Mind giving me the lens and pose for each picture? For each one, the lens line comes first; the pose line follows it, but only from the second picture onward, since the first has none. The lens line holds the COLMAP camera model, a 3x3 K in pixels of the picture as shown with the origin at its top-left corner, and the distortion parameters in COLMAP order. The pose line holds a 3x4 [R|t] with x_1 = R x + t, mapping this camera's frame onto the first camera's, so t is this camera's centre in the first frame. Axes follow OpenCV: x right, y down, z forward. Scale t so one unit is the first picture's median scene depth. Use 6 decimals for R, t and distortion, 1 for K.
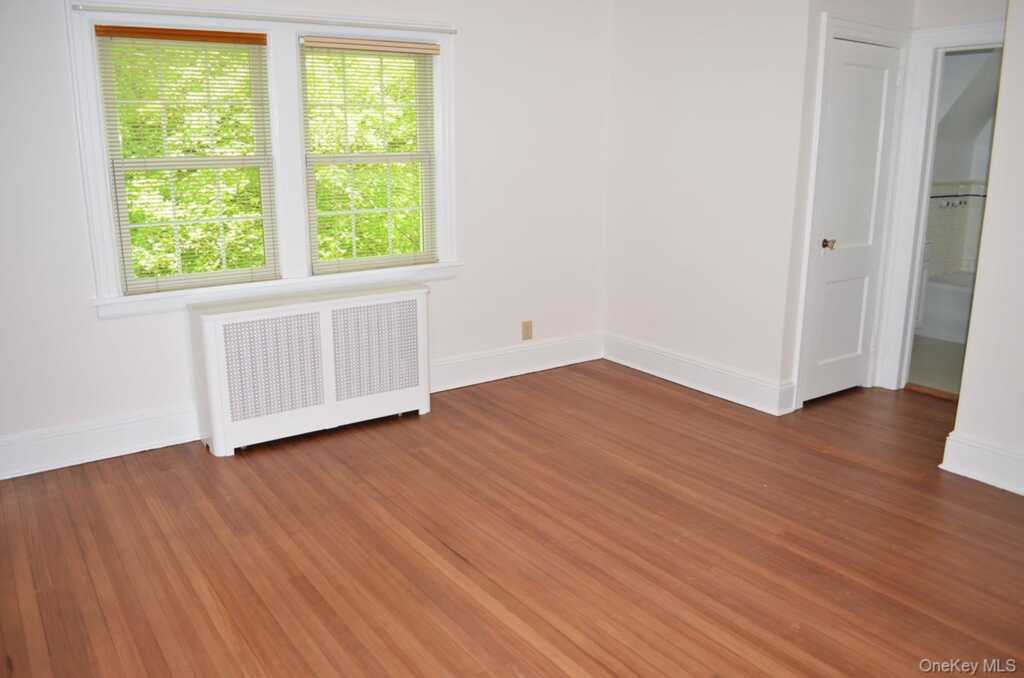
lens RADIAL K [[816.6, 0, 511.1], [0, 816.6, 339.1], [0, 0, 1]] dist [-0.067435, 0.008661]
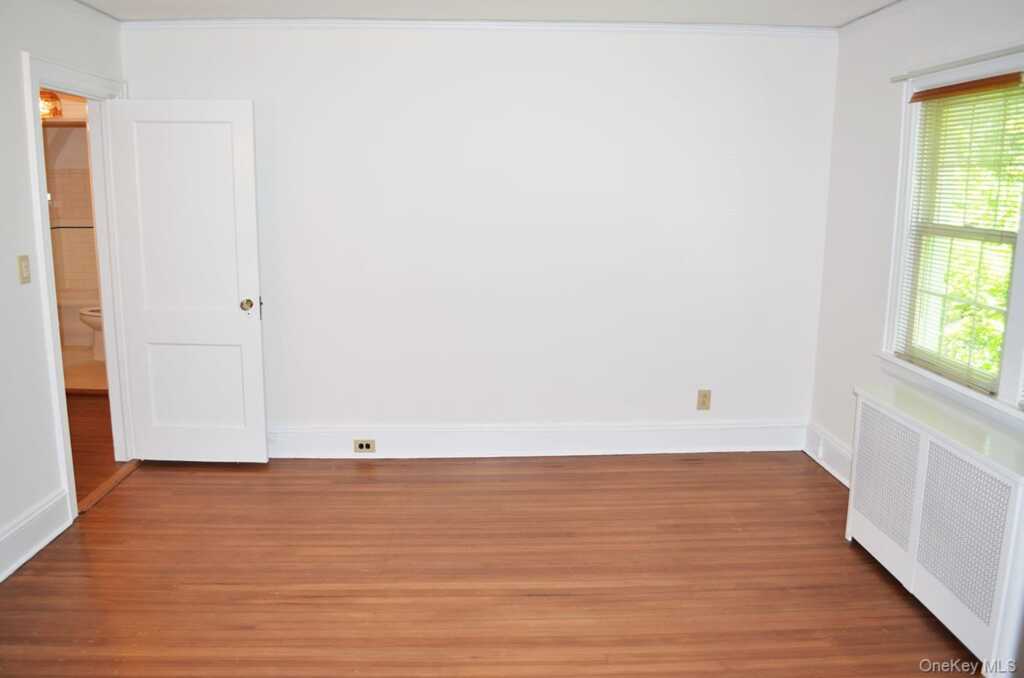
lens RADIAL K [[816.6, 0, 509.2], [0, 816.6, 340.7], [0, 0, 1]] dist [-0.067435, 0.008661]
pose [[-0.542239, 0.160308, -0.824790, 0.747697], [-0.213001, 0.923338, 0.319495, -0.353647], [0.812778, 0.348923, -0.466524, 1.311348]]
